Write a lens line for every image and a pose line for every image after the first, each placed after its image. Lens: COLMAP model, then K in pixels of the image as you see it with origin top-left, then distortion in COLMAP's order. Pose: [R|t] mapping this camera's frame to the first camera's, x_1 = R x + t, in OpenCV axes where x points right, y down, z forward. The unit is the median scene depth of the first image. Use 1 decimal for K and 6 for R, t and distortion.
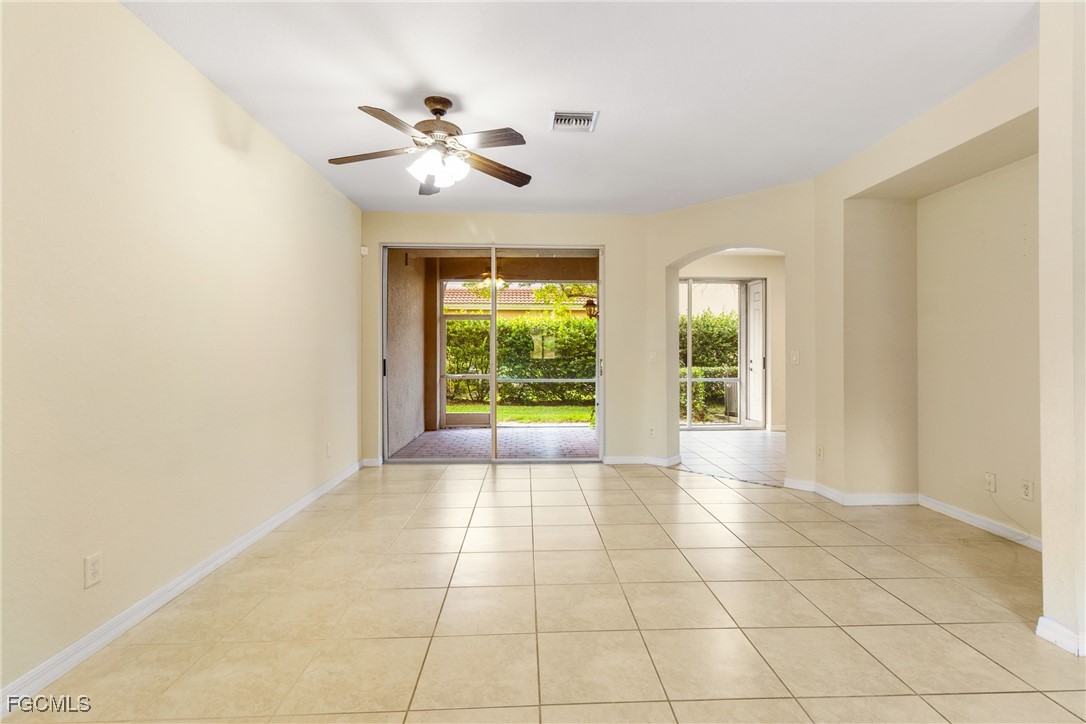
lens RADIAL K [[504.4, 0, 546.5], [0, 504.4, 351.5], [0, 0, 1]] dist [0.006454, -0.000052]
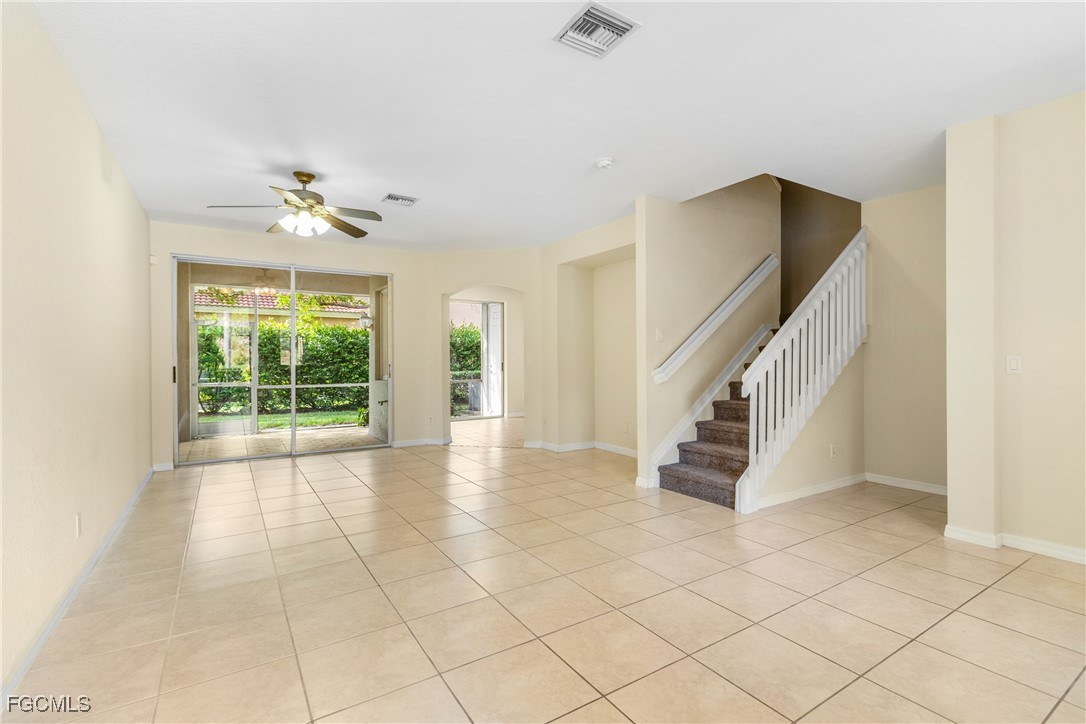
lens RADIAL K [[504.4, 0, 544.6], [0, 504.4, 361.4], [0, 0, 1]] dist [0.006454, -0.000052]
pose [[0.865506, -0.004966, 0.500874, -0.184033], [0.001861, 0.999976, 0.006698, -0.000349], [-0.500896, -0.004865, 0.865494, -0.270317]]
